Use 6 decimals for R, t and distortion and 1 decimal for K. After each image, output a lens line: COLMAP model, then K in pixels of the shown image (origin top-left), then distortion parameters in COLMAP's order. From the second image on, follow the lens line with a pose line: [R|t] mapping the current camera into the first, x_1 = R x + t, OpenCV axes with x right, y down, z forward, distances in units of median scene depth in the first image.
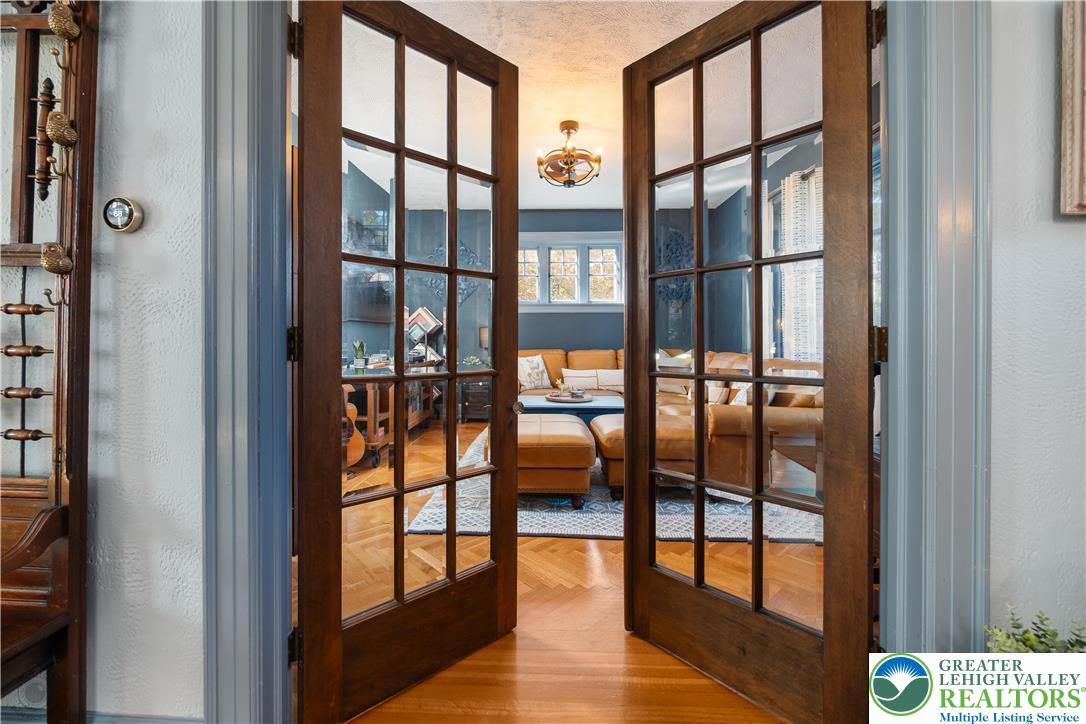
lens RADIAL K [[462.1, 0, 536.3], [0, 462.1, 338.5], [0, 0, 1]] dist [-0.002608, -0.000196]
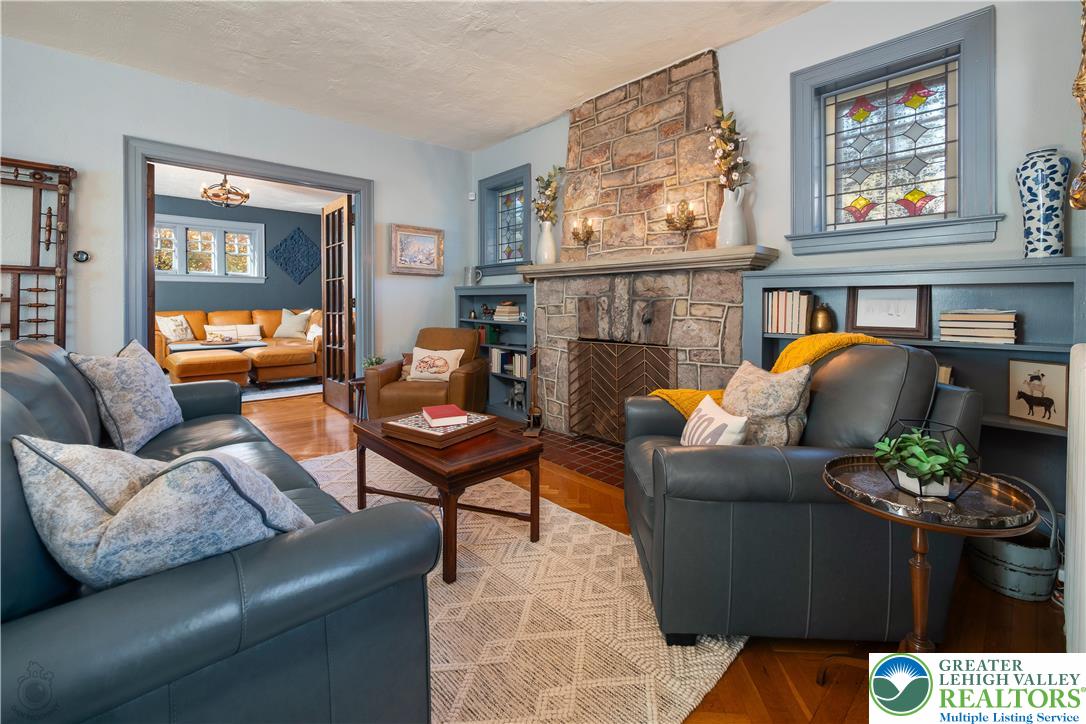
lens RADIAL K [[455.3, 0, 544.5], [0, 455.3, 303.8], [0, 0, 1]] dist [-0.007234, -0.000113]
pose [[0.708211, -0.003531, 0.705992, -0.176496], [0.003438, 0.999993, 0.001553, 0.005185], [-0.705992, 0.001327, 0.708219, -0.619121]]
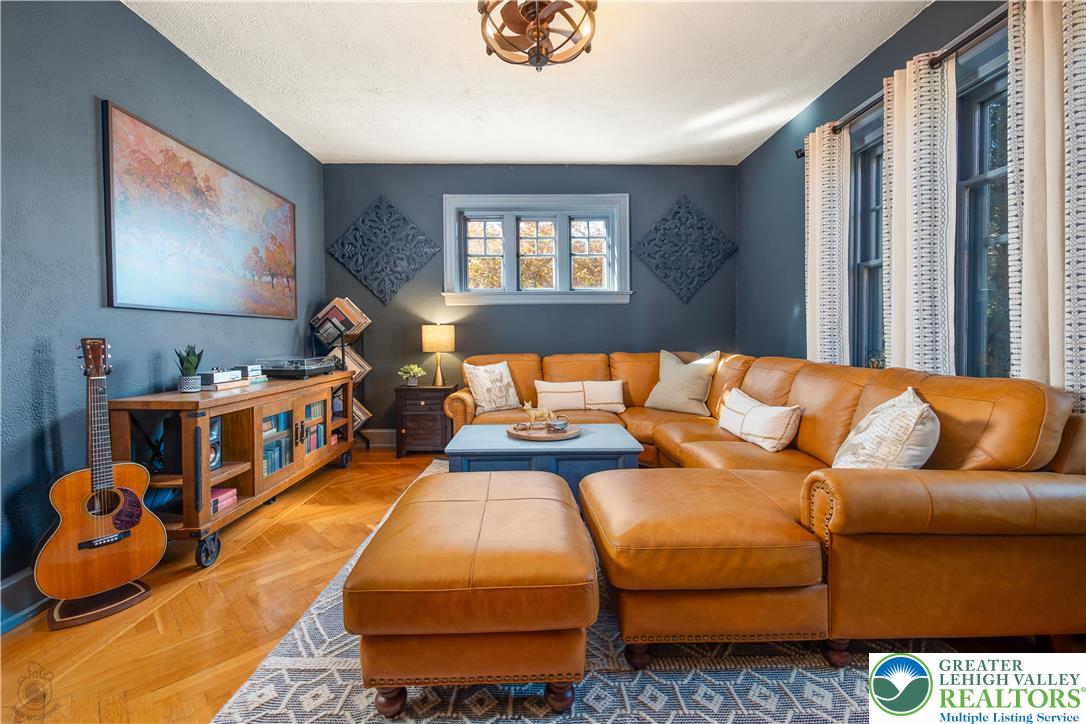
lens RADIAL K [[462.1, 0, 536.3], [0, 462.1, 338.5], [0, 0, 1]] dist [-0.002608, -0.000196]
pose [[0.998938, -0.007979, 0.045369, 0.026850], [0.008088, 0.999965, -0.002224, 0.001065], [-0.045350, 0.002589, 0.998968, 0.296901]]
